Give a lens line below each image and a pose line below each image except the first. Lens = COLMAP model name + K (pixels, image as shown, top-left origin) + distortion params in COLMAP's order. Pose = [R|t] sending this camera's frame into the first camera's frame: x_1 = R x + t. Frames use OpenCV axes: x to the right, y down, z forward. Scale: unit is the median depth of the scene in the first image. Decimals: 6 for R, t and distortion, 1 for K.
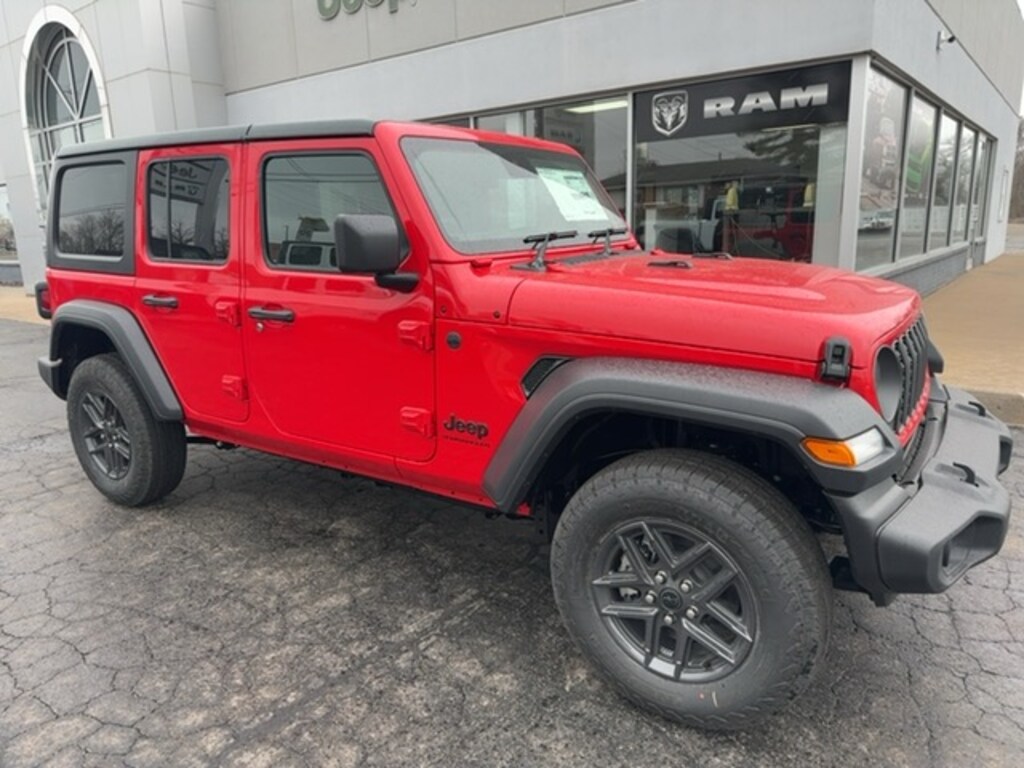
lens RADIAL K [[777.6, 0, 509.4], [0, 777.6, 390.9], [0, 0, 1]] dist [-0.007513, -0.004424]
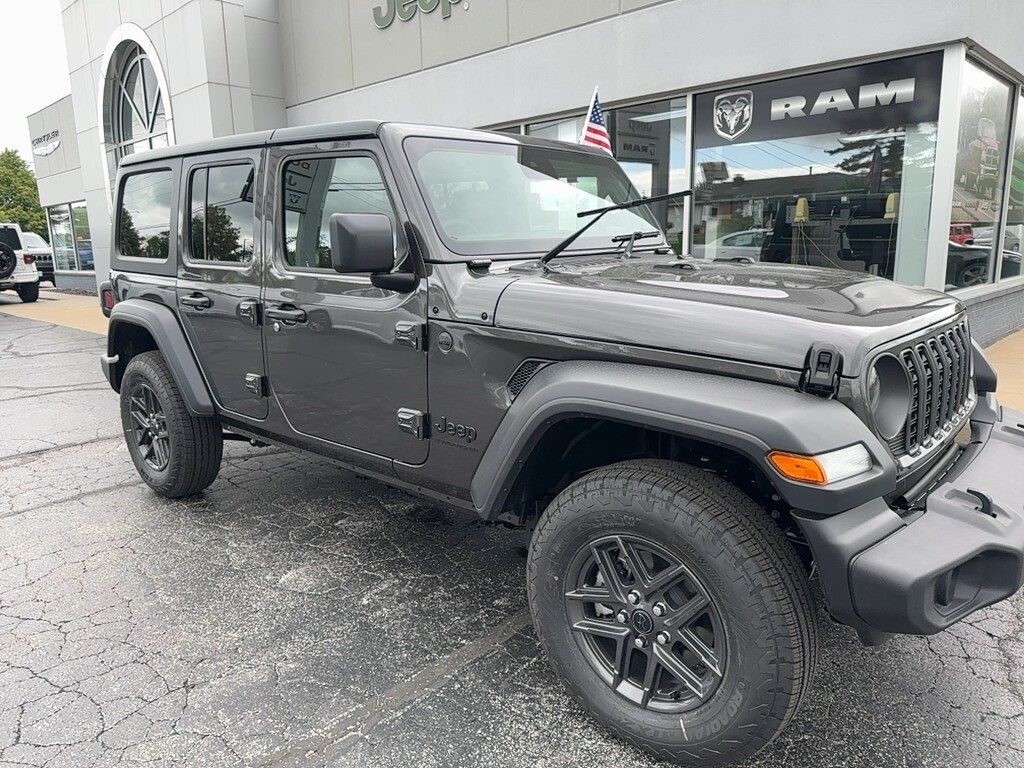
lens RADIAL K [[777.6, 0, 509.4], [0, 777.6, 390.9], [0, 0, 1]] dist [-0.007513, -0.004424]
pose [[0.988413, 0.029720, -0.148852, 0.165930], [-0.032692, 0.999311, -0.017561, 0.012603], [0.148228, 0.022224, 0.988704, 0.045237]]
